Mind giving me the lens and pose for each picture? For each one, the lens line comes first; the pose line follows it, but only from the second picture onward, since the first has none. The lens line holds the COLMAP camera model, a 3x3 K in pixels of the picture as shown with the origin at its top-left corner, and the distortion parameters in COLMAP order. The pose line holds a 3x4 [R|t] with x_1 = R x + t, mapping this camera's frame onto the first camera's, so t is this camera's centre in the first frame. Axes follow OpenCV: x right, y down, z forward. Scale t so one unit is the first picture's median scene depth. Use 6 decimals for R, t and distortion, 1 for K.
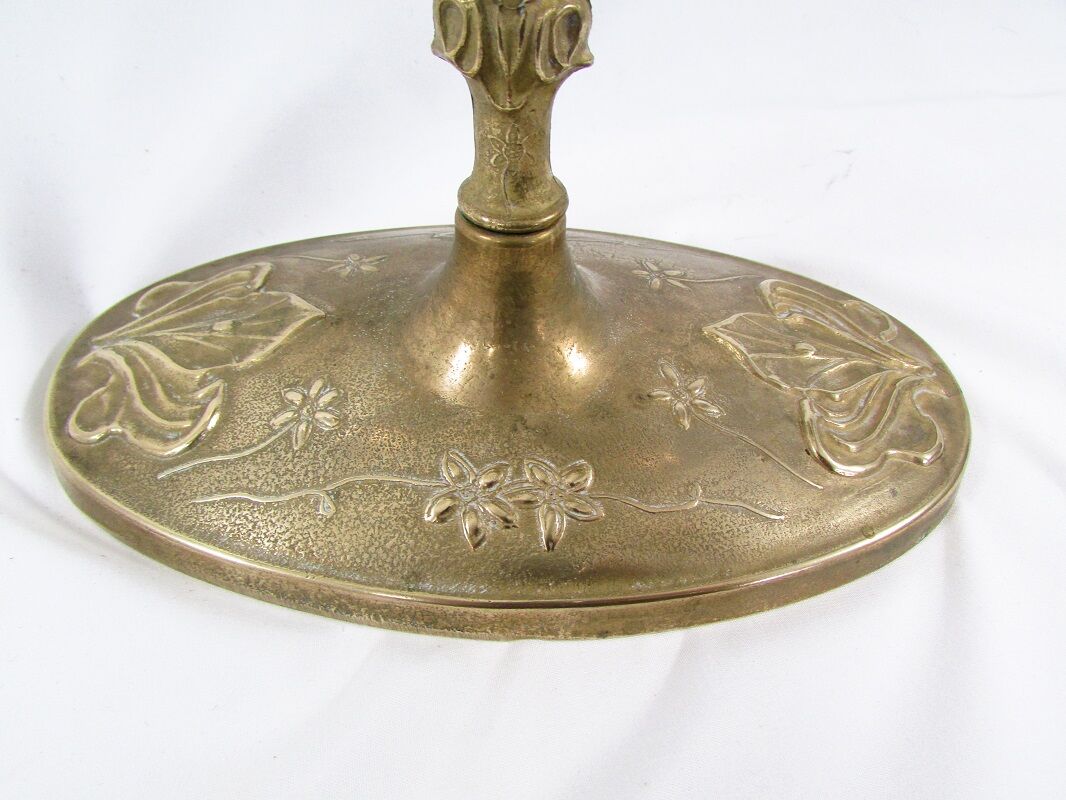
lens RADIAL K [[738.5, 0, 533.0], [0, 738.5, 400.0], [0, 0, 1]] dist [-0.032005, -0.000124]
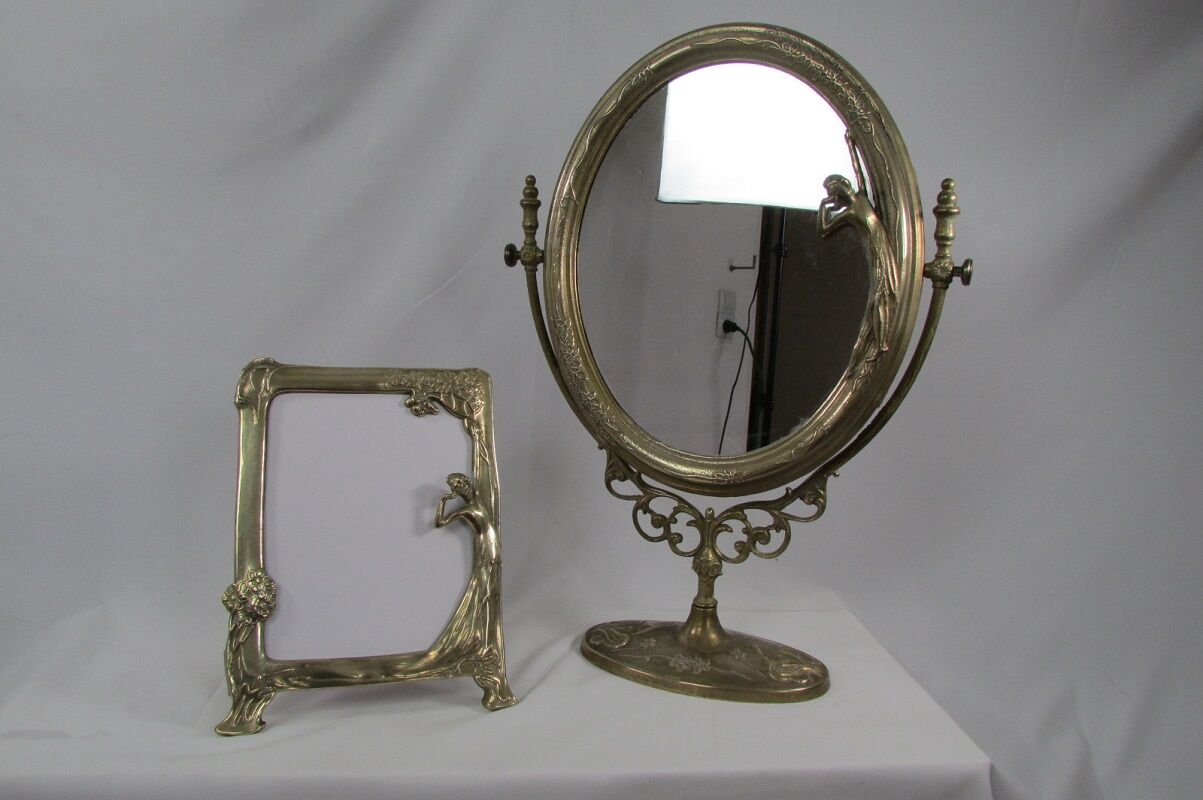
lens RADIAL K [[934.6, 0, 601.5], [0, 934.6, 400.0], [0, 0, 1]] dist [-0.053596, 0.001472]
pose [[0.948359, 0.054515, -0.312478, 0.963582], [-0.238777, 0.771183, -0.590138, 2.026379], [0.208806, 0.634276, 0.744375, -3.662182]]
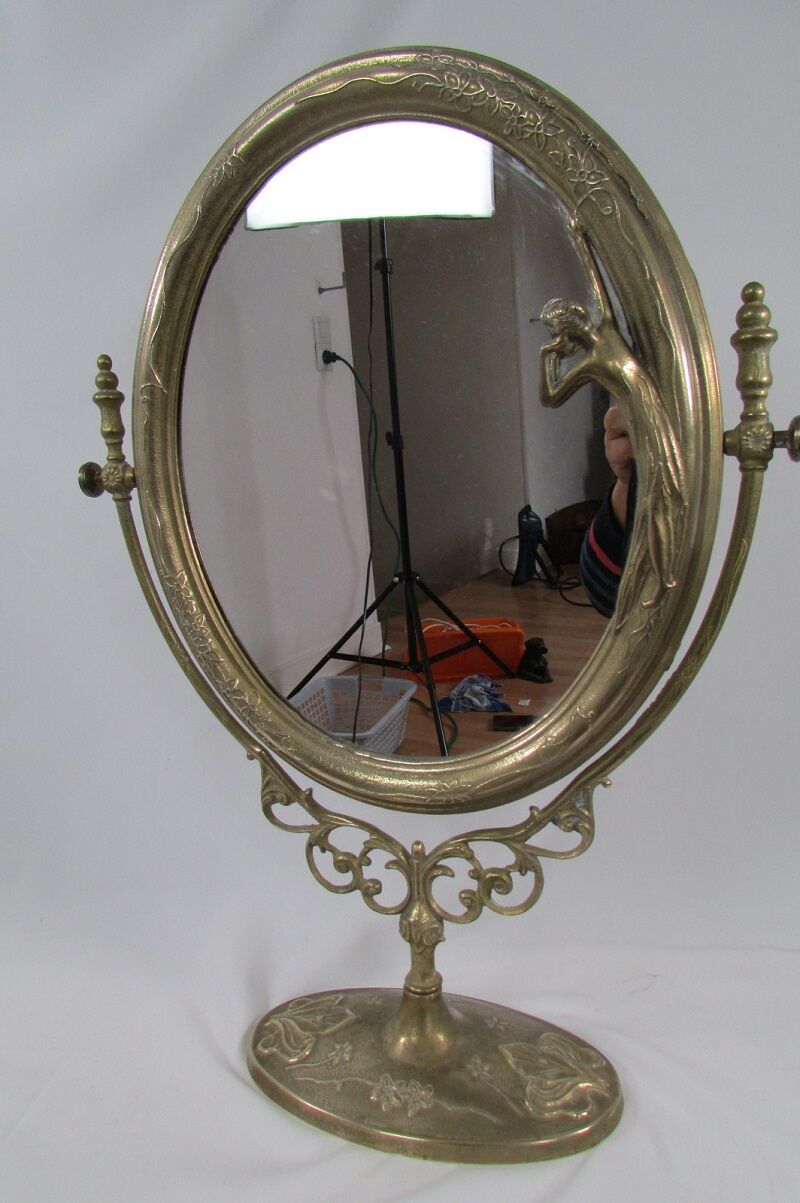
lens RADIAL K [[848.0, 0, 400.0], [0, 848.0, 601.5], [0, 0, 1]] dist [-0.039717, -0.000812]
pose [[0.942361, -0.025311, -0.333640, 0.926454], [-0.188320, 0.784088, -0.591390, 0.474821], [0.276572, 0.620133, 0.734127, -2.134937]]
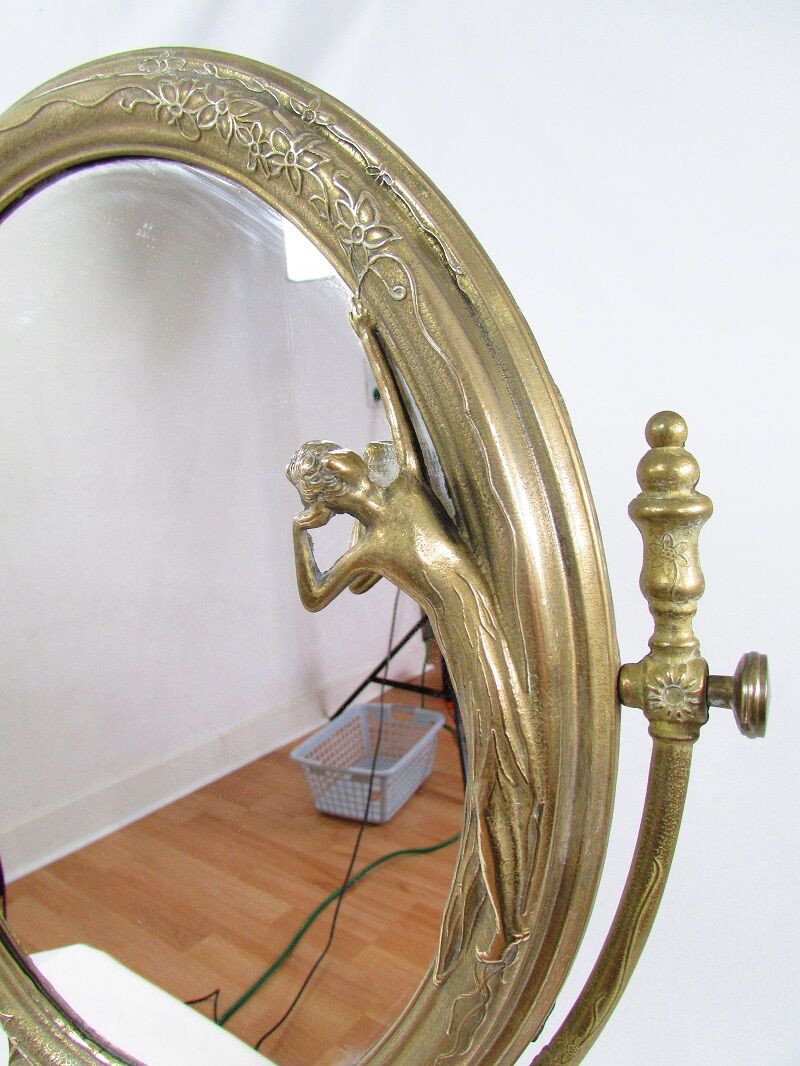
lens RADIAL K [[738.5, 0, 400.0], [0, 738.5, 533.0], [0, 0, 1]] dist [-0.032005, -0.000124]
pose [[0.903081, -0.032243, -0.428259, 1.206204], [-0.274589, 0.723384, -0.633495, -0.816634], [0.330221, 0.689693, 0.644421, -1.442348]]
